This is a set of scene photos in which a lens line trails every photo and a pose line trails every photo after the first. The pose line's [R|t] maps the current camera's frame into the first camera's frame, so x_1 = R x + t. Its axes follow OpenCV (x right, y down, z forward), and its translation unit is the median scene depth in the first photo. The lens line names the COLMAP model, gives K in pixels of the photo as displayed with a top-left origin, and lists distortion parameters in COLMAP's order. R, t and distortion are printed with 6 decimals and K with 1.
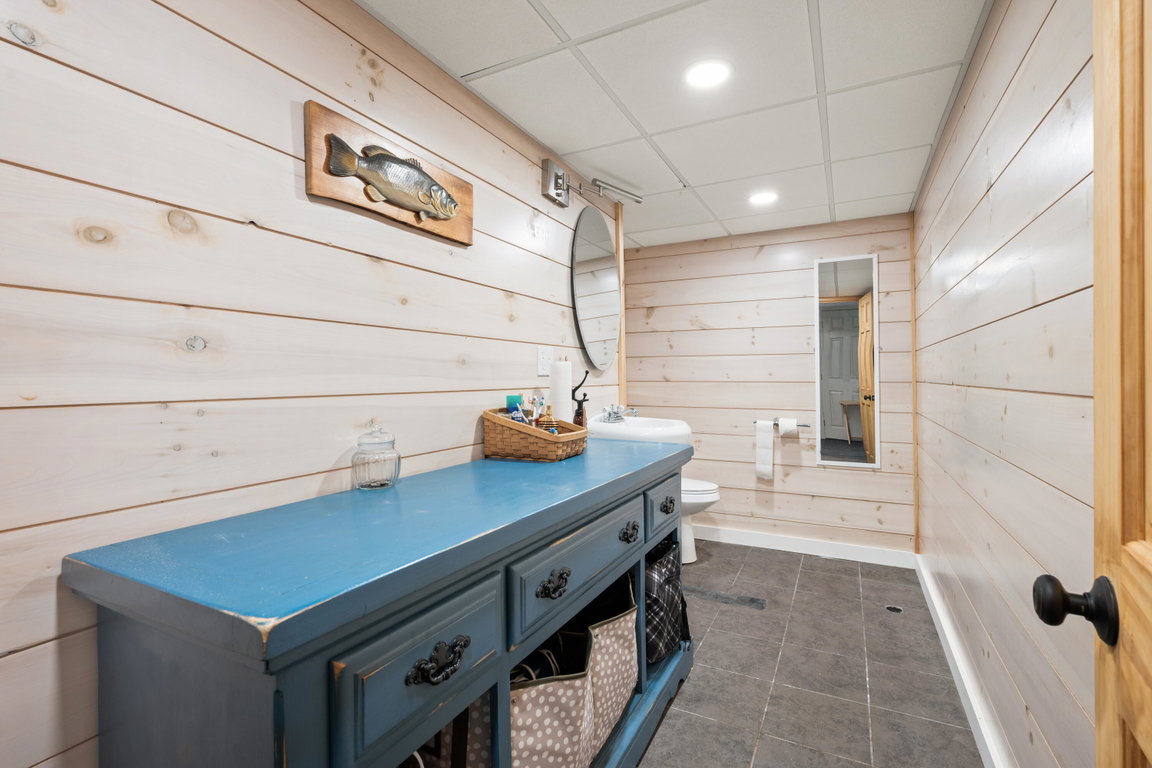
lens RADIAL K [[508.3, 0, 577.2], [0, 508.3, 377.6], [0, 0, 1]] dist [0.000459, 0.000030]
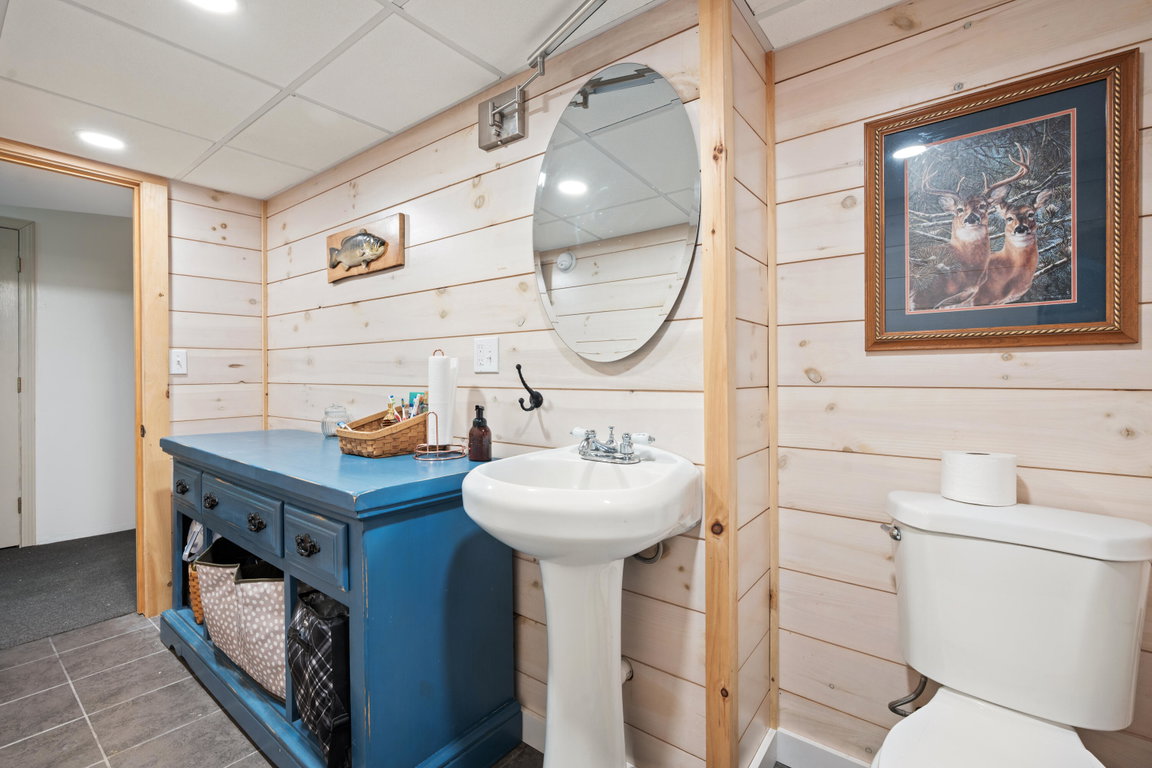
lens RADIAL K [[508.3, 0, 577.2], [0, 508.3, 377.6], [0, 0, 1]] dist [0.000459, 0.000030]
pose [[-0.173330, 0.012858, -0.984780, 0.803642], [0.005176, 0.999913, 0.012144, -0.005775], [0.984850, -0.002992, -0.173382, 1.444849]]
